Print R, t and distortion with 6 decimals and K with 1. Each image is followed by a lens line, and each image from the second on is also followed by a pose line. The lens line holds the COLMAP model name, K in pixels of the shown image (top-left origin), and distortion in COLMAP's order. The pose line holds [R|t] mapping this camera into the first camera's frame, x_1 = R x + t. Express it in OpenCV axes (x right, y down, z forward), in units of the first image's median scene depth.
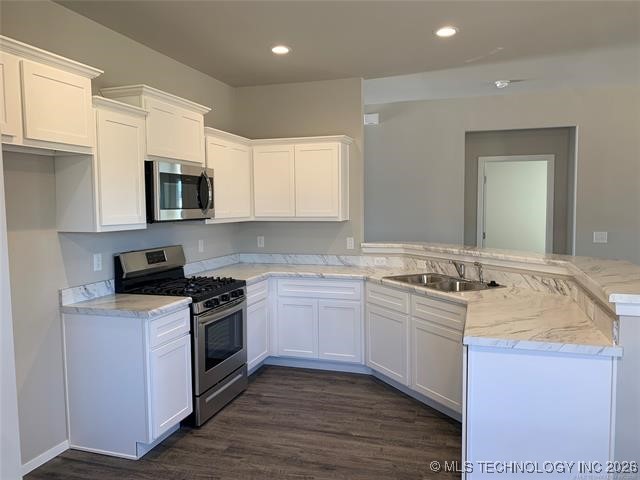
lens RADIAL K [[496.0, 0, 320.6], [0, 496.0, 237.6], [0, 0, 1]] dist [0.030894, -0.007536]
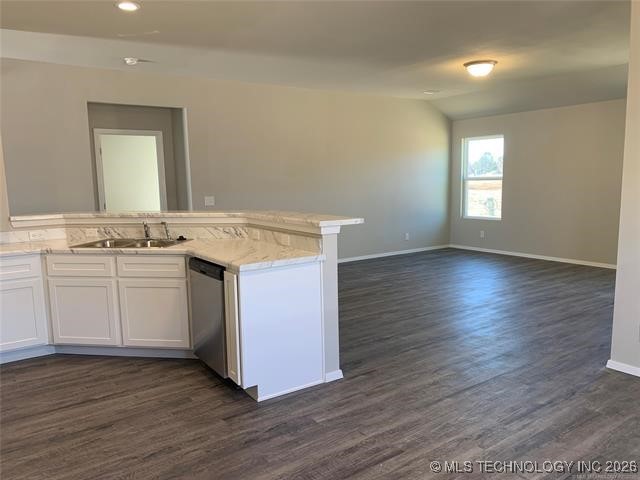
lens RADIAL K [[496.0, 0, 319.9], [0, 496.0, 241.8], [0, 0, 1]] dist [0.030894, -0.007536]
pose [[0.616035, -0.108221, 0.780249, -0.355666], [0.070339, 0.994118, 0.082350, 0.026028], [-0.784572, 0.004152, 0.620024, 0.017080]]
